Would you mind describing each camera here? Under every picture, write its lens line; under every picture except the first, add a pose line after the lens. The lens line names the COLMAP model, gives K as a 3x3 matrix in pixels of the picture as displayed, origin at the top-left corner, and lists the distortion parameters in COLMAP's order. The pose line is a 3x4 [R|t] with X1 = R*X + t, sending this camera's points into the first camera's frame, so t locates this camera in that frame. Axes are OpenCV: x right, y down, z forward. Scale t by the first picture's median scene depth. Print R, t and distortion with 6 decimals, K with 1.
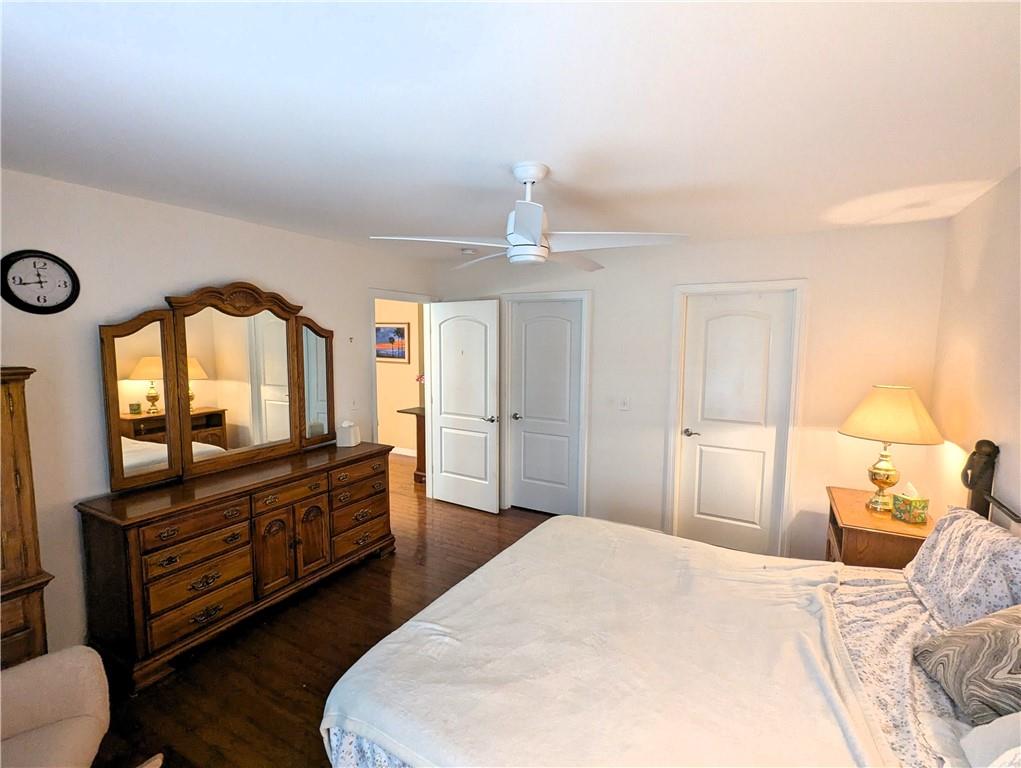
lens RADIAL K [[481.7, 0, 509.7], [0, 481.7, 383.4], [0, 0, 1]] dist [-0.001385, 0.000034]
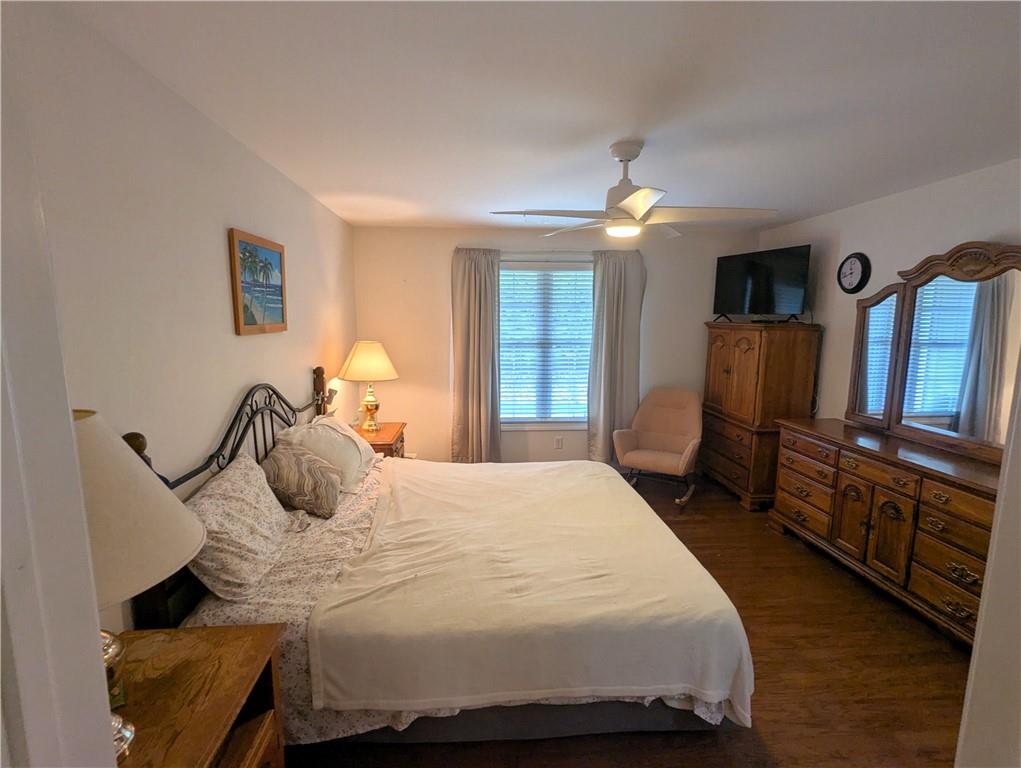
lens RADIAL K [[481.7, 0, 503.5], [0, 481.7, 384.8], [0, 0, 1]] dist [-0.001385, 0.000034]
pose [[-0.832900, 0.070879, -0.548866, 0.682908], [-0.059583, 0.974515, 0.216263, -0.102529], [0.550207, 0.212828, -0.807451, 1.373557]]
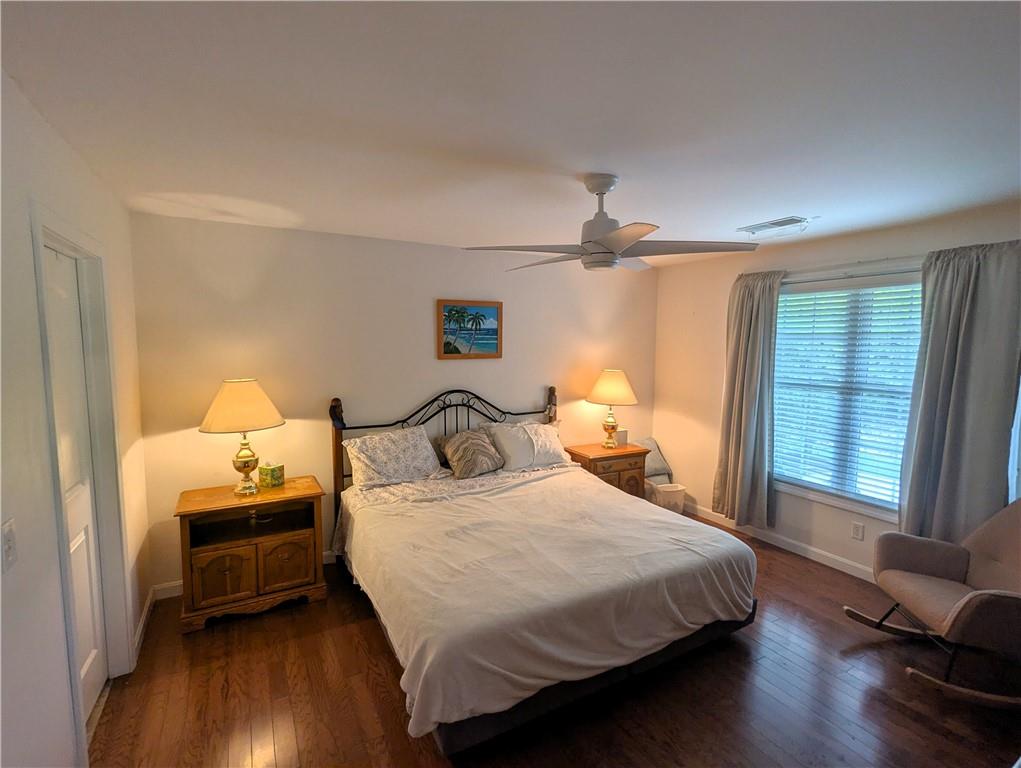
lens RADIAL K [[481.7, 0, 505.6], [0, 481.7, 383.0], [0, 0, 1]] dist [-0.001385, 0.000034]
pose [[-0.851247, -0.054774, 0.521898, -0.263679], [0.041299, 0.984461, 0.170681, -0.145574], [-0.523137, 0.166845, -0.835757, 1.539896]]
